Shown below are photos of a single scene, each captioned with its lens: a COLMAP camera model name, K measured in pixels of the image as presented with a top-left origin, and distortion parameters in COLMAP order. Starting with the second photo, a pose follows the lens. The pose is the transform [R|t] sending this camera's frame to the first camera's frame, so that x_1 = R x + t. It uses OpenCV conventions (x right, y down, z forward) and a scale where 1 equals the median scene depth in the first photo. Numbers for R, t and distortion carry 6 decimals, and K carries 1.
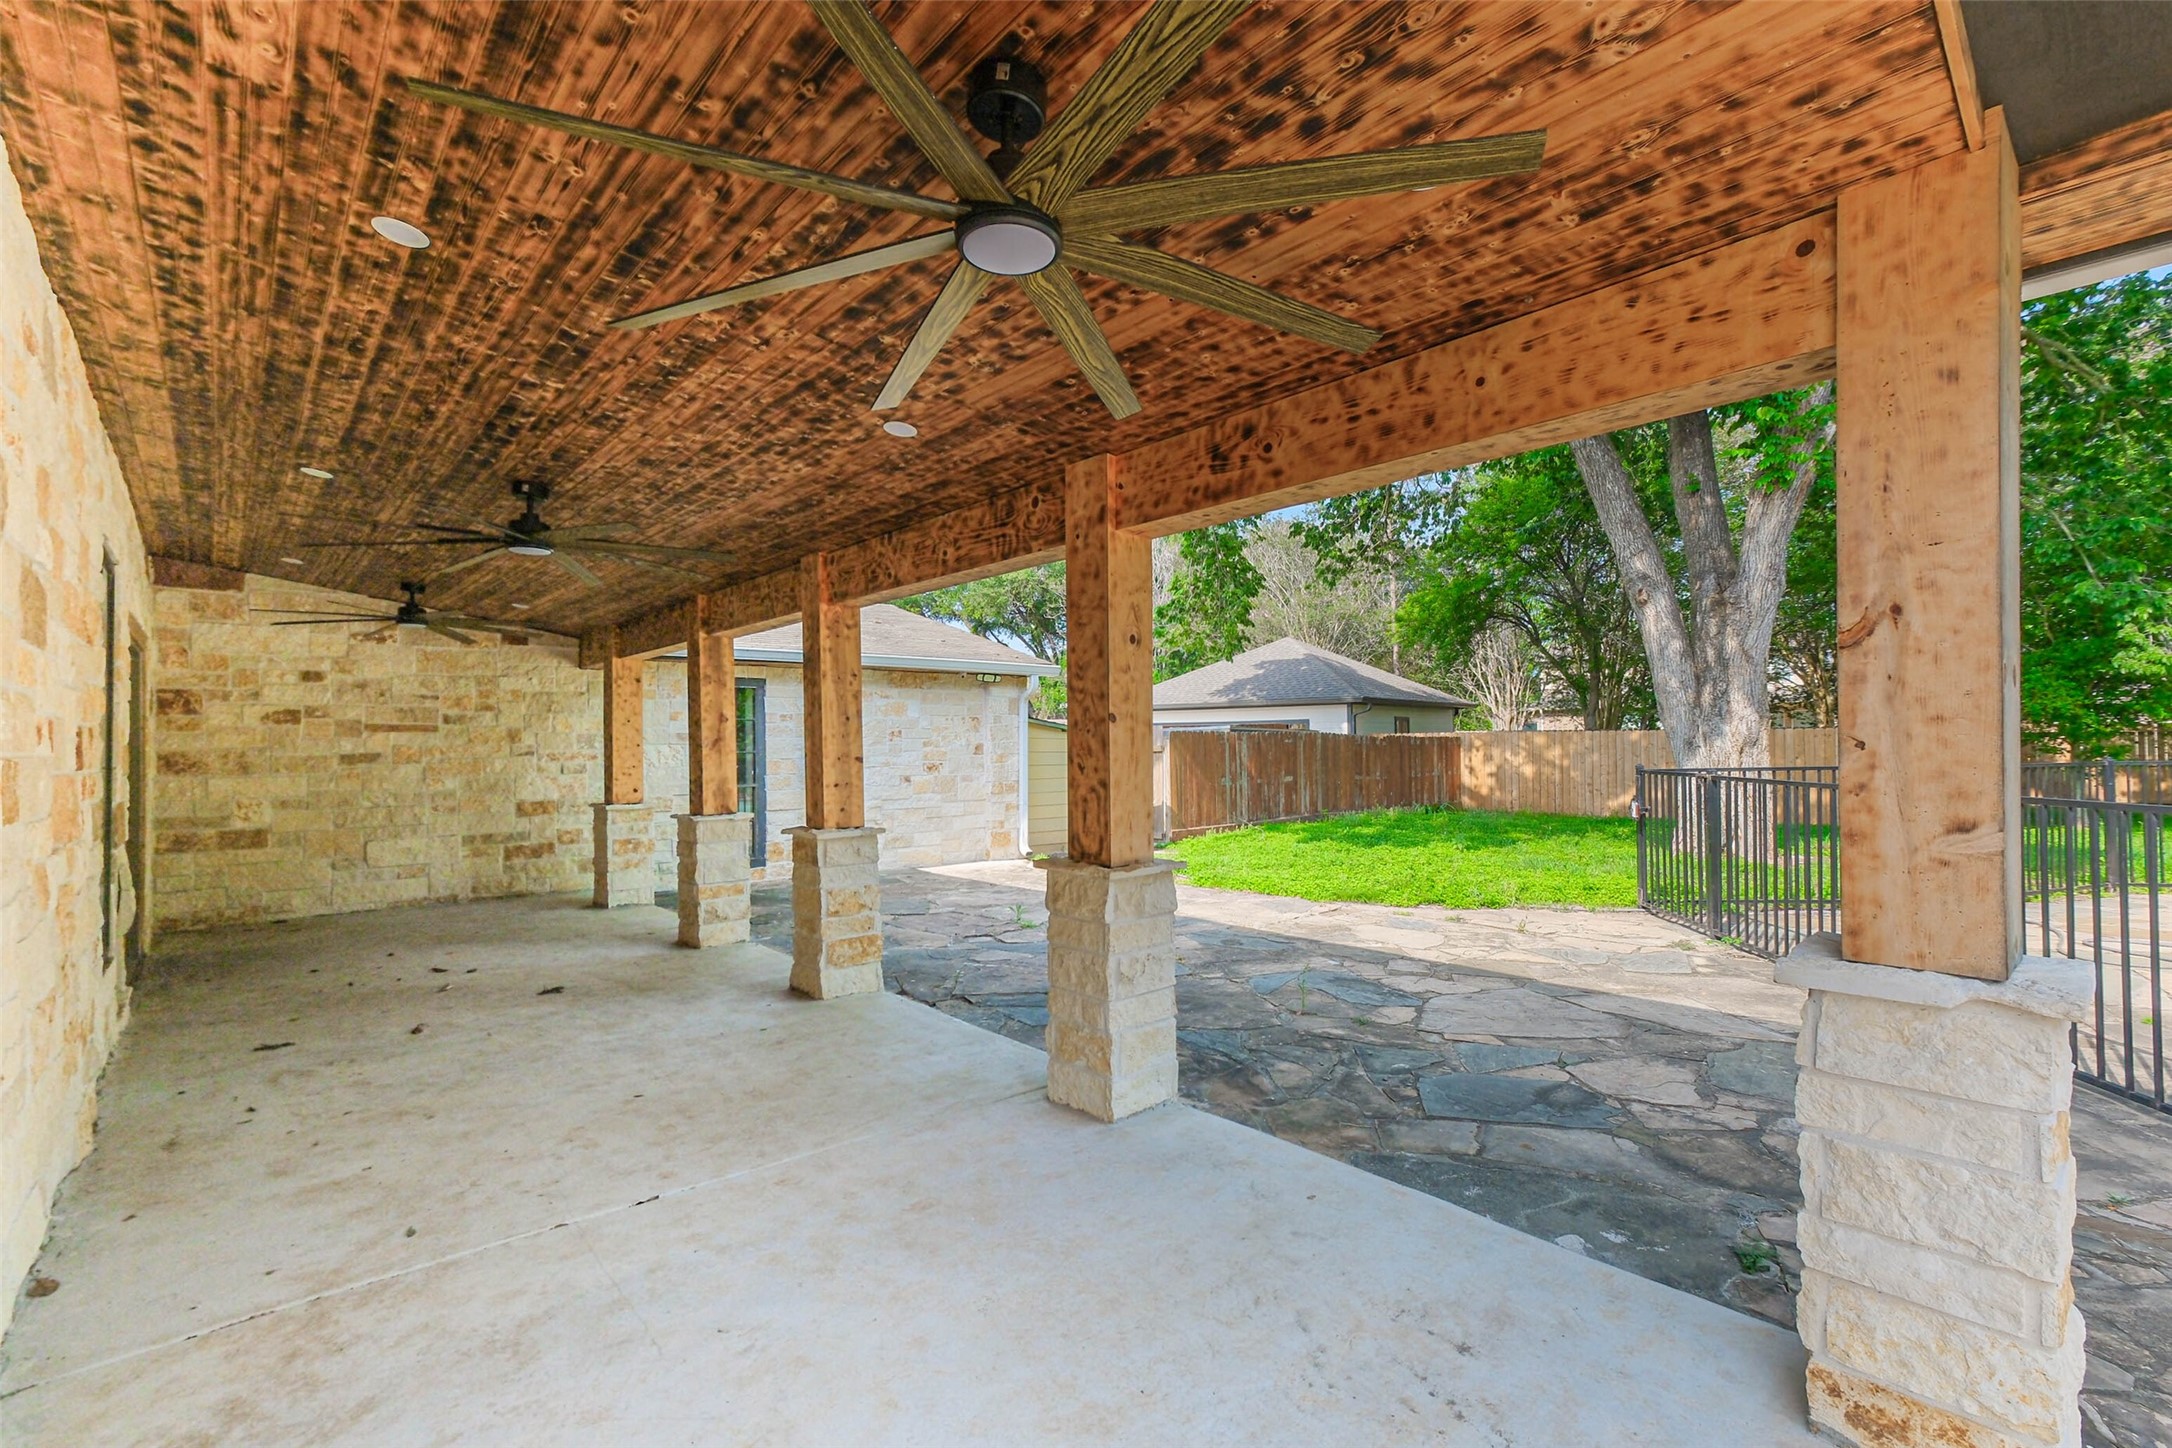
lens RADIAL K [[965.4, 0, 1096.3], [0, 965.4, 722.8], [0, 0, 1]] dist [0.010323, -0.000476]
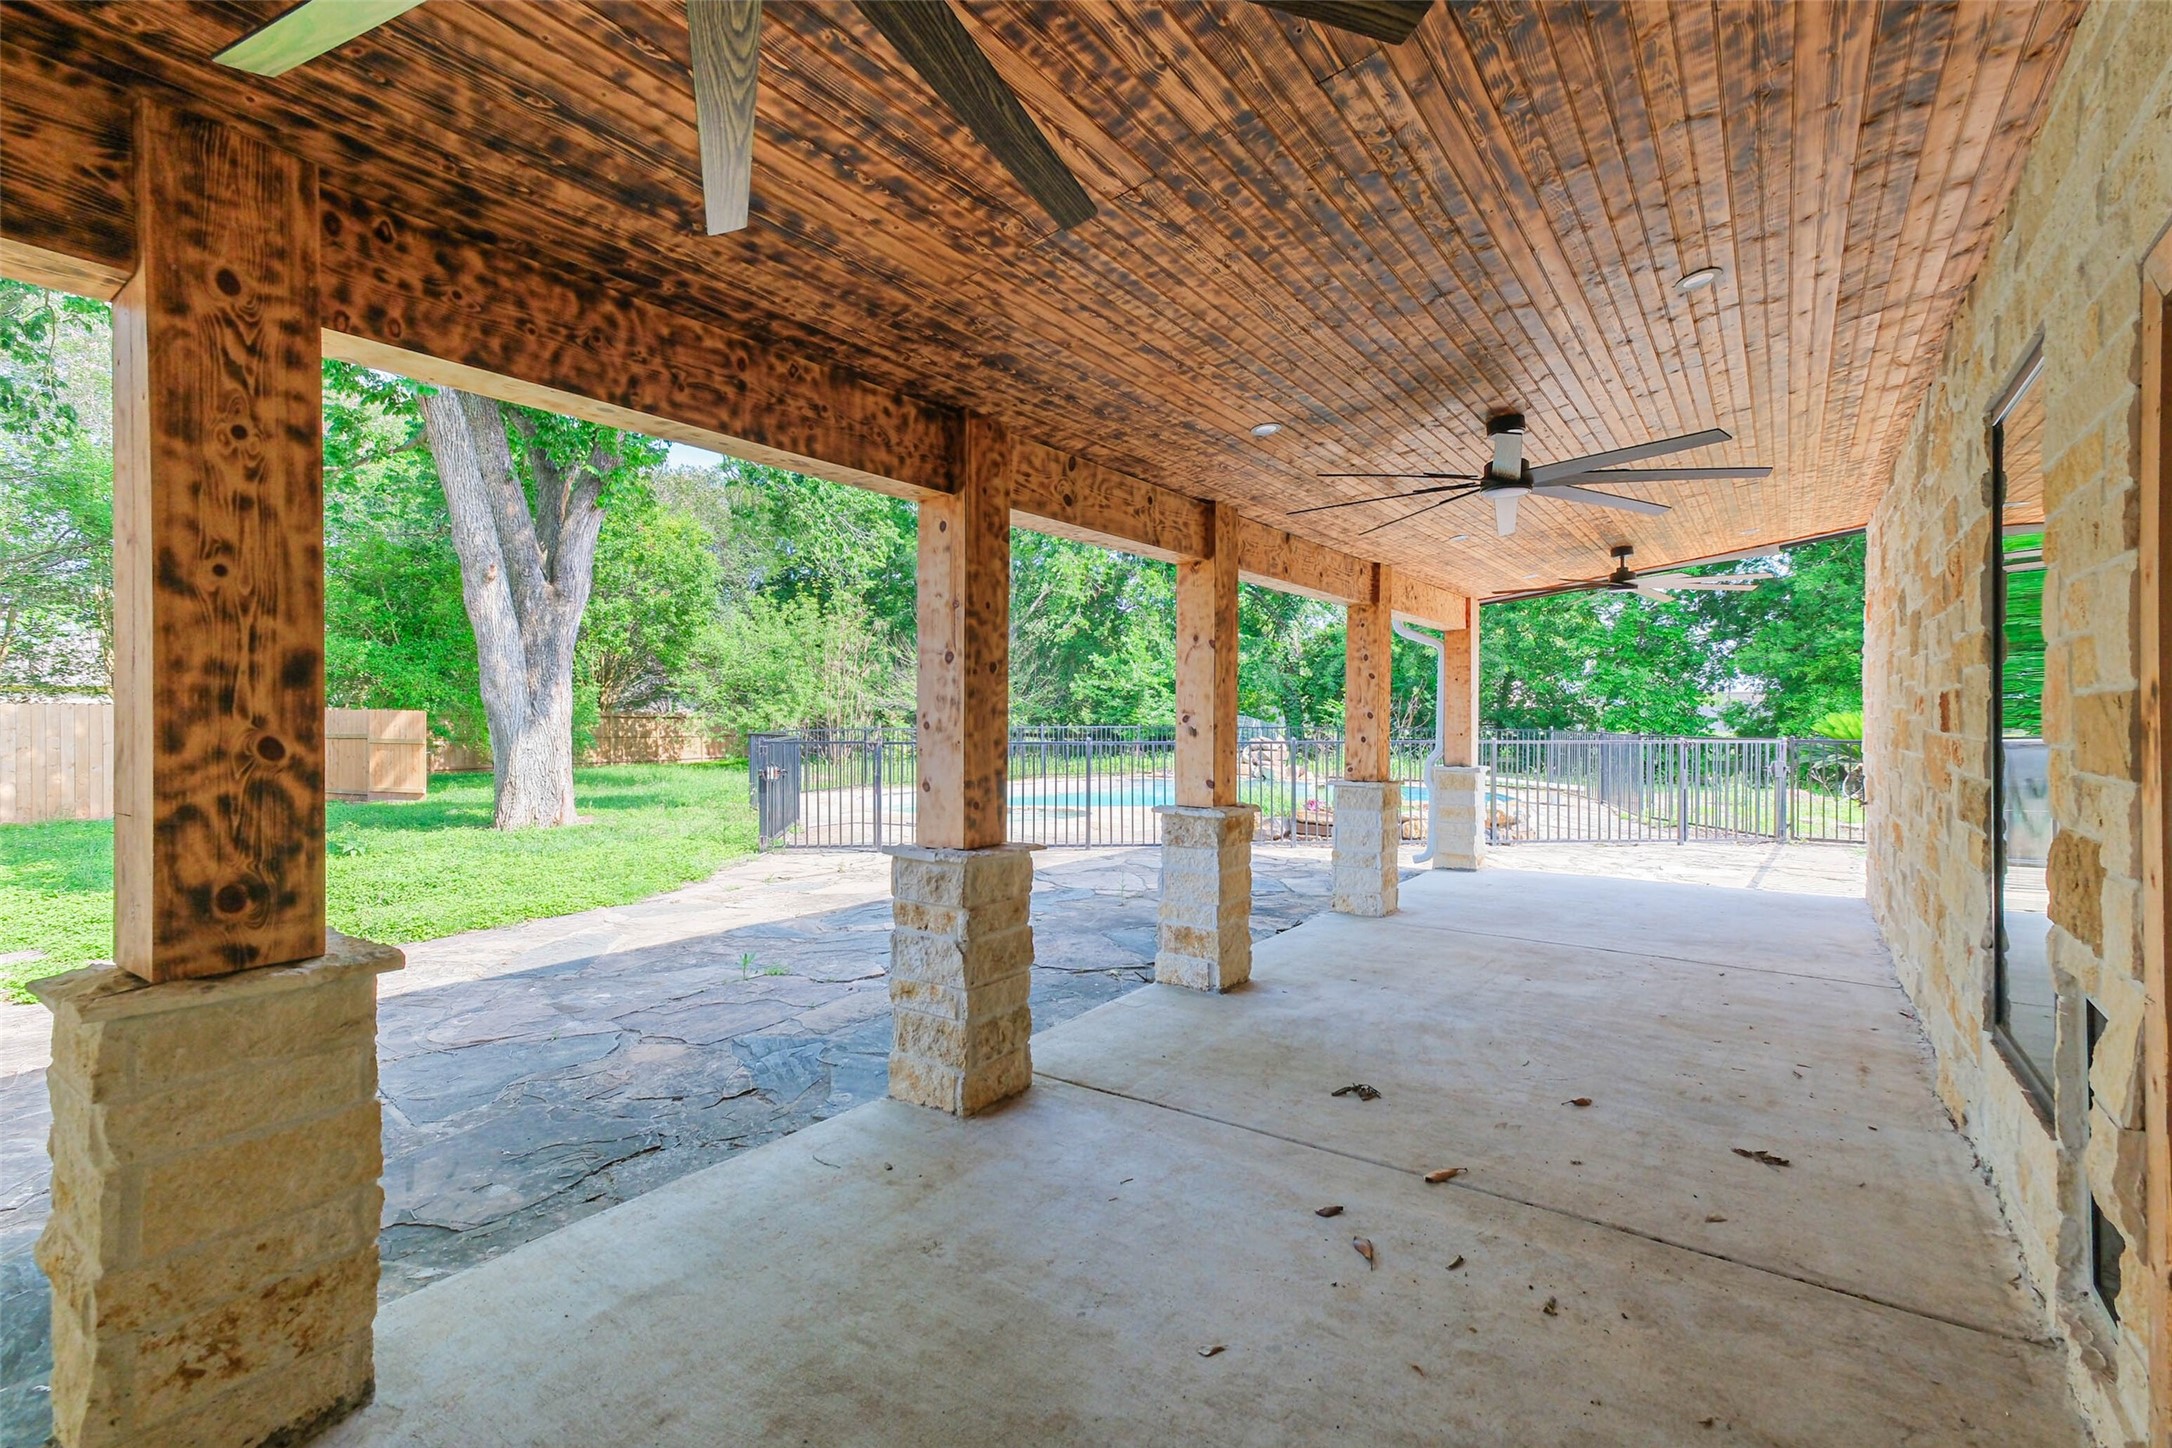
lens RADIAL K [[965.4, 0, 1096.3], [0, 965.4, 722.8], [0, 0, 1]] dist [0.010323, -0.000476]
pose [[-0.218241, 0.001039, 0.975894, -1.417390], [-0.021044, 0.999762, -0.005771, 0.046744], [-0.975668, -0.021796, -0.218167, 1.621883]]
